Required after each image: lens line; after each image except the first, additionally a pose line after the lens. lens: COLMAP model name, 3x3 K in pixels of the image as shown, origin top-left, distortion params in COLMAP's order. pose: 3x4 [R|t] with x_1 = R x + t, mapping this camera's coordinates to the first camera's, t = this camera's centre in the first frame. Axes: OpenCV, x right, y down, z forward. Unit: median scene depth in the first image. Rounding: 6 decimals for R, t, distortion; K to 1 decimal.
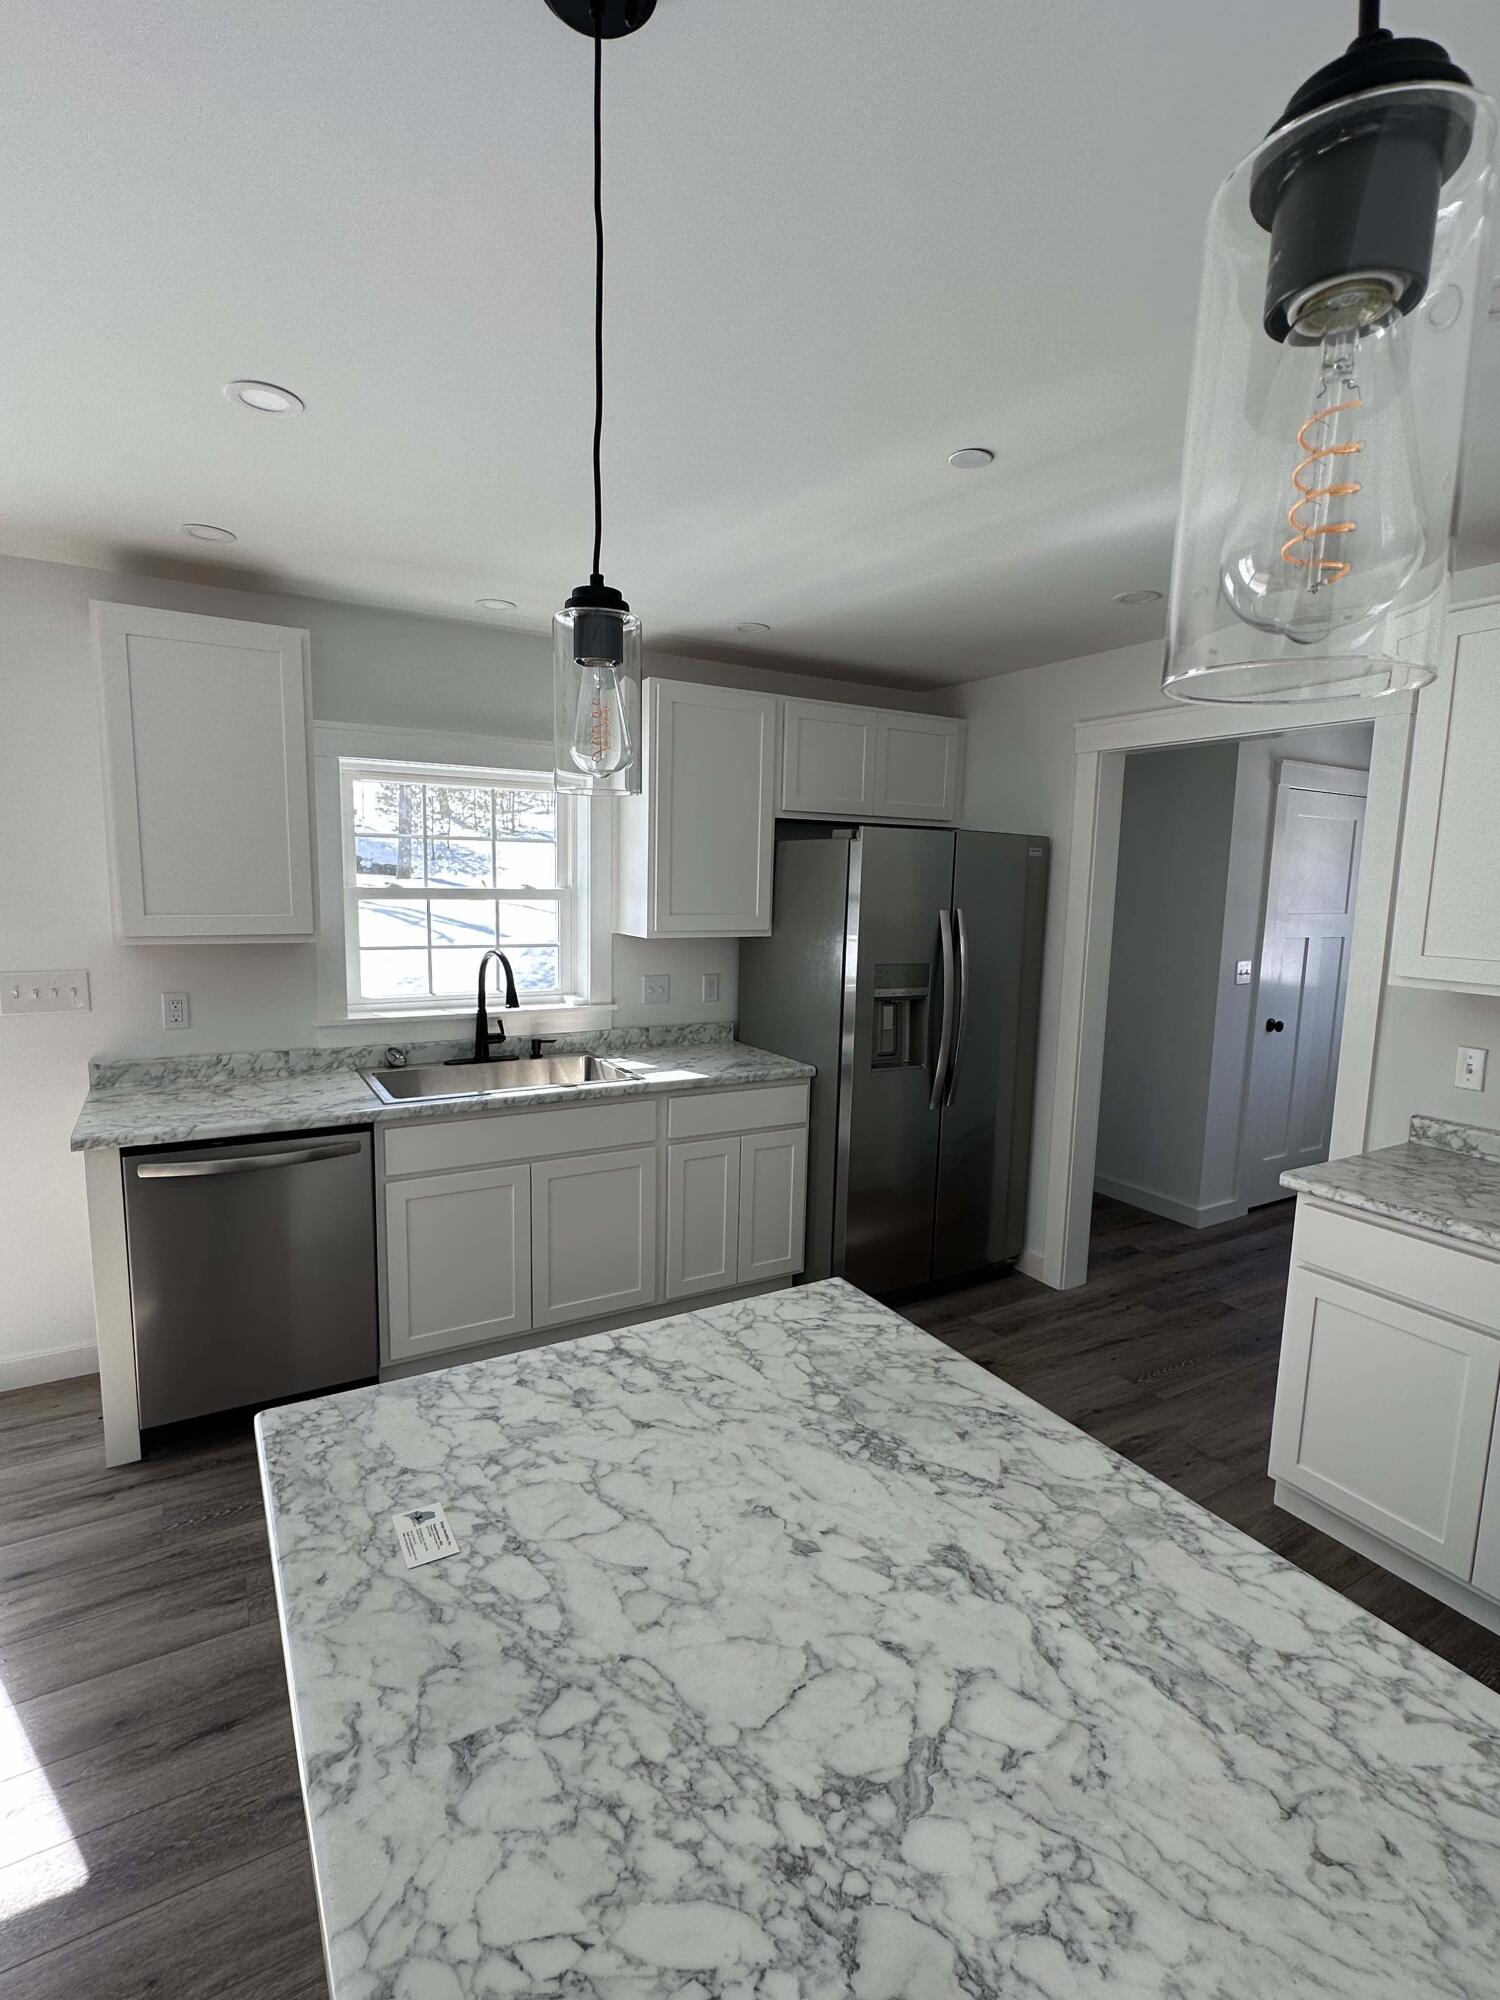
lens RADIAL K [[945.6, 0, 750.0], [0, 945.6, 1000.0], [0, 0, 1]] dist [0.000854, -0.000372]
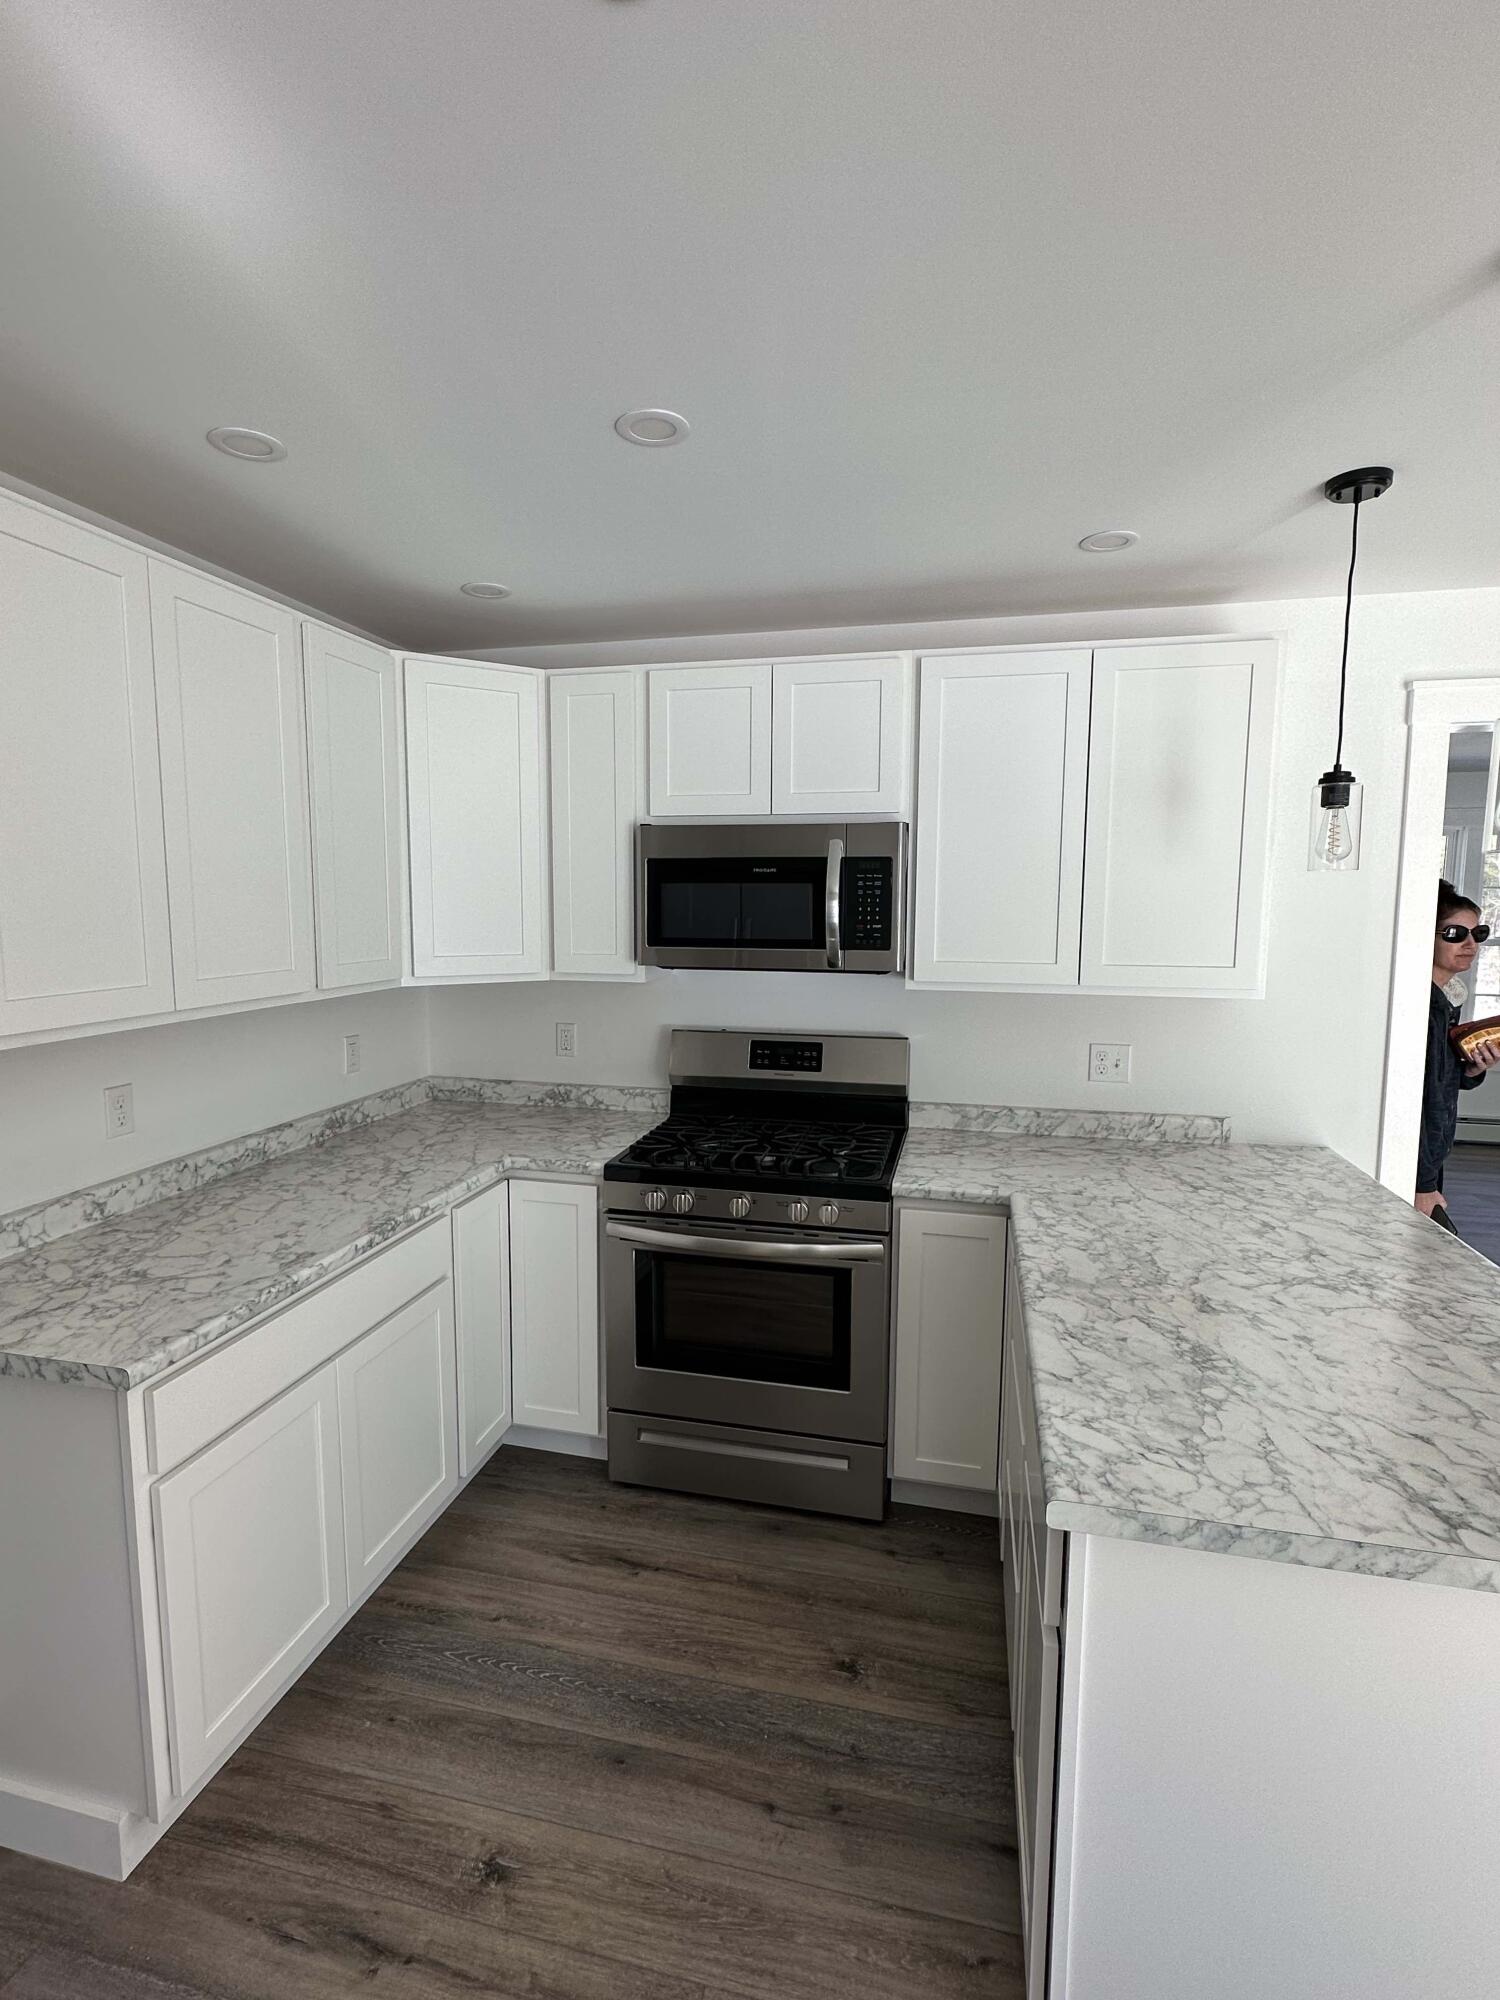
lens RADIAL K [[945.6, 0, 750.0], [0, 945.6, 1000.0], [0, 0, 1]] dist [0.000854, -0.000372]
pose [[-0.718211, -0.103478, 0.688088, -0.245300], [0.071548, 0.972657, 0.220953, -0.306208], [-0.692137, 0.207922, -0.691169, 2.103381]]
